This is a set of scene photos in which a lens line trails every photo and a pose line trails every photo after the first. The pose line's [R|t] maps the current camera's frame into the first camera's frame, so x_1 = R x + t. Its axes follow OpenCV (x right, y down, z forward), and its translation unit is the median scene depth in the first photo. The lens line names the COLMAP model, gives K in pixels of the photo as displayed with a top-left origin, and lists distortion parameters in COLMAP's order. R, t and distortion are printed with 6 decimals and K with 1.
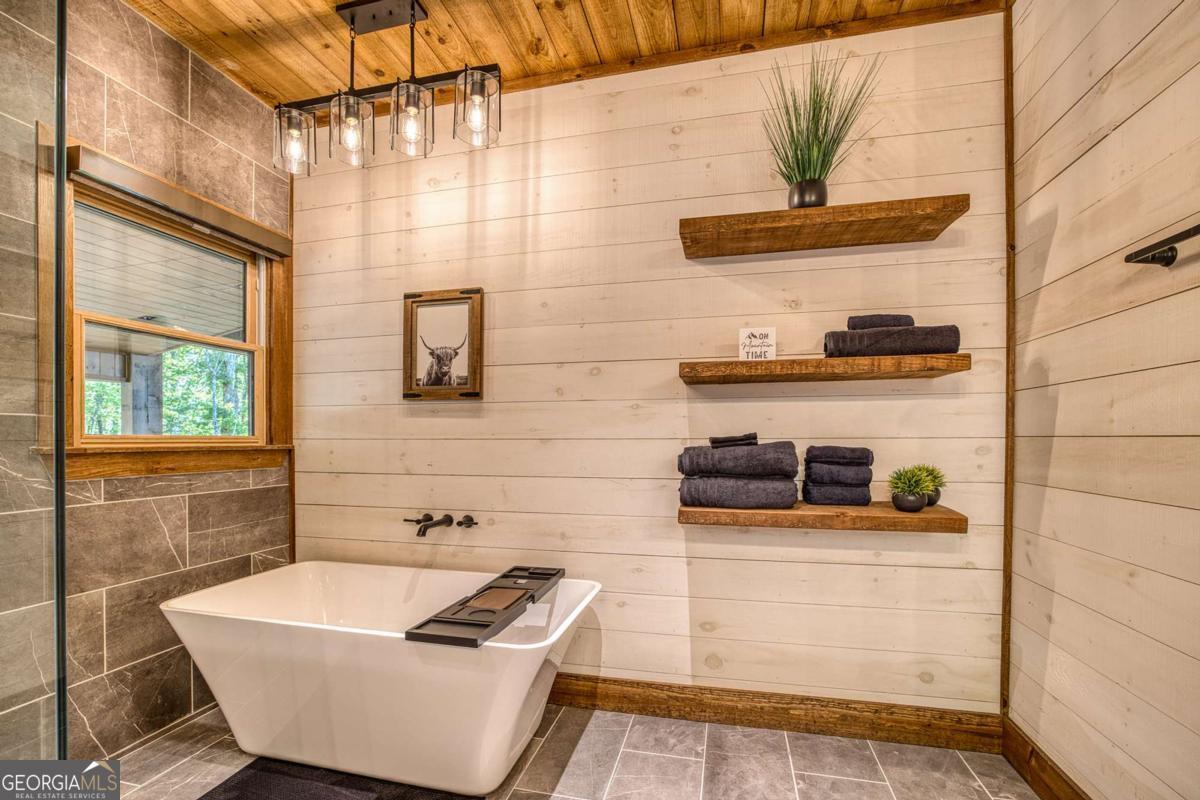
lens RADIAL K [[527.1, 0, 589.3], [0, 527.1, 447.1], [0, 0, 1]] dist [-0.026467, 0.002449]
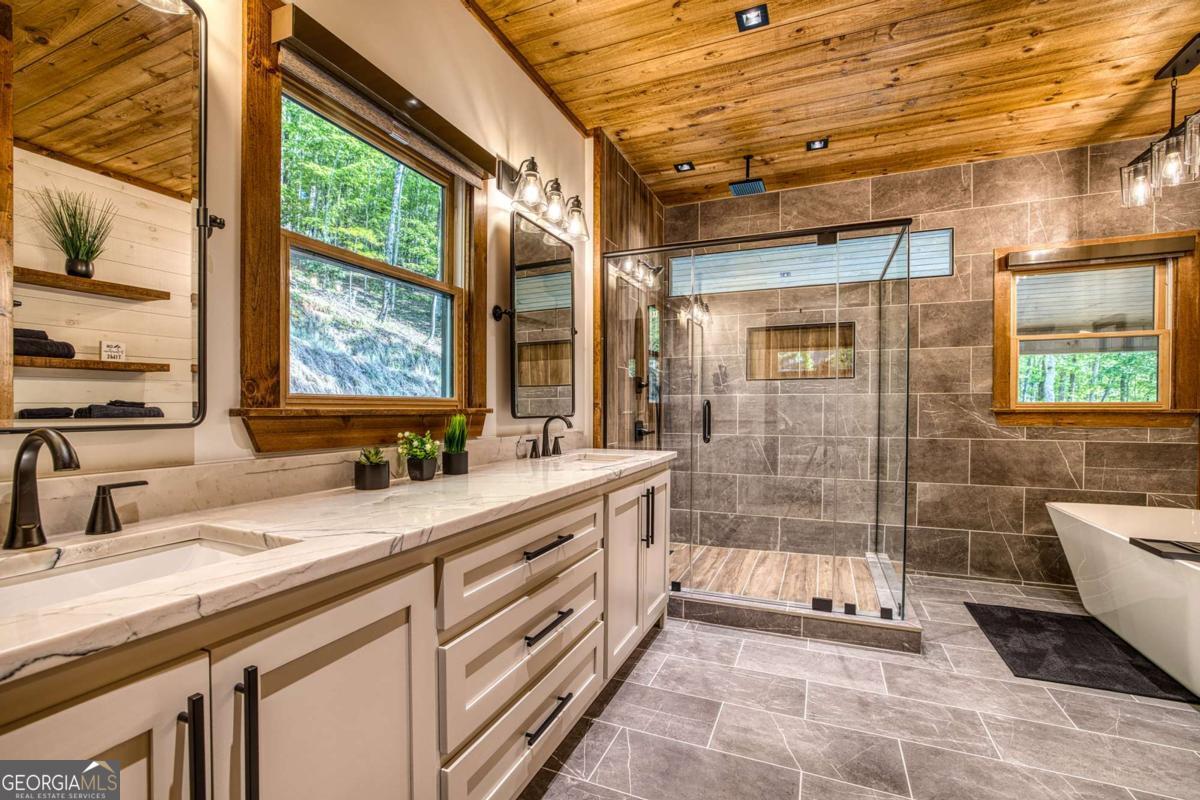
lens RADIAL K [[527.1, 0, 600.0], [0, 527.1, 418.0], [0, 0, 1]] dist [-0.026467, 0.002449]
pose [[-0.144121, 0.025624, -0.989228, 0.948237], [-0.009825, 0.999578, 0.027323, -0.003788], [0.989511, 0.013657, -0.143808, -0.193396]]
